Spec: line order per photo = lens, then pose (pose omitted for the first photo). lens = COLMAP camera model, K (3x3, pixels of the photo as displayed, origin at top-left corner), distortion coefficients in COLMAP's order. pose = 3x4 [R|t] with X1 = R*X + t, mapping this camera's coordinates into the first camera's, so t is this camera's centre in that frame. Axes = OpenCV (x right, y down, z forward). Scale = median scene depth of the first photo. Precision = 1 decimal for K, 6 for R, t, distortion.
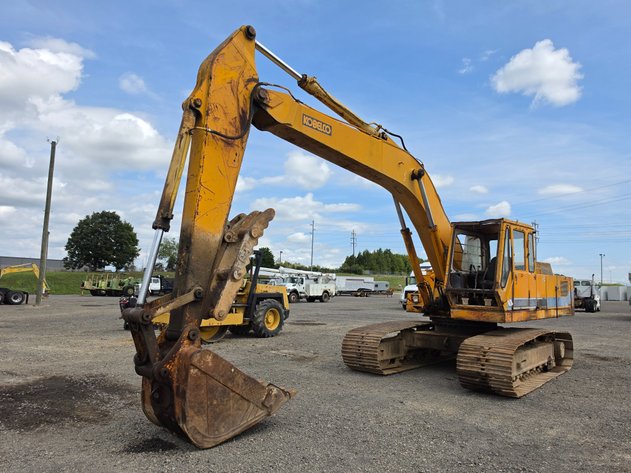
lens RADIAL K [[437.0, 0, 310.8], [0, 437.0, 231.0], [0, 0, 1]] dist [0.097042, -0.148580]
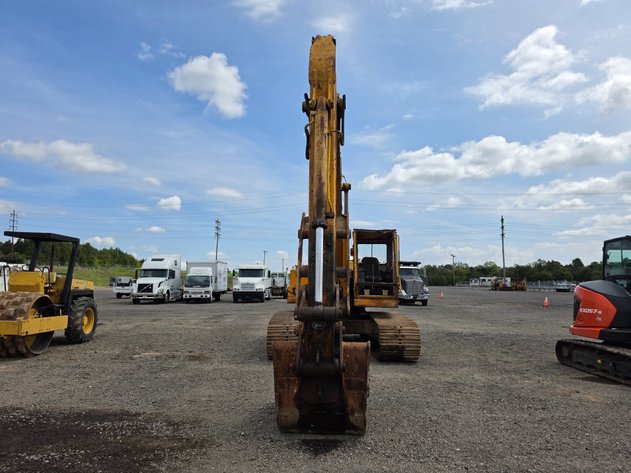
lens RADIAL K [[438.6, 0, 312.6], [0, 438.6, 239.0], [0, 0, 1]] dist [0.096539, -0.115721]
pose [[0.744993, 0.057612, 0.664579, -0.055910], [-0.082235, 0.996596, 0.005791, 0.001163], [-0.661984, -0.058966, 0.747195, 0.015901]]
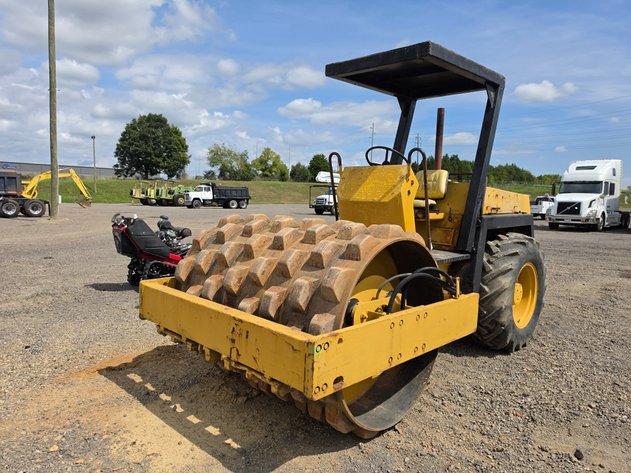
lens RADIAL K [[430.2, 0, 303.3], [0, 430.2, 237.1], [0, 0, 1]] dist [0.059201, -0.114715]
pose [[0.992089, 0.013644, -0.124794, -0.034265], [0.013903, 0.976020, 0.217237, 0.014457], [0.124766, -0.217254, 0.968109, 0.111503]]
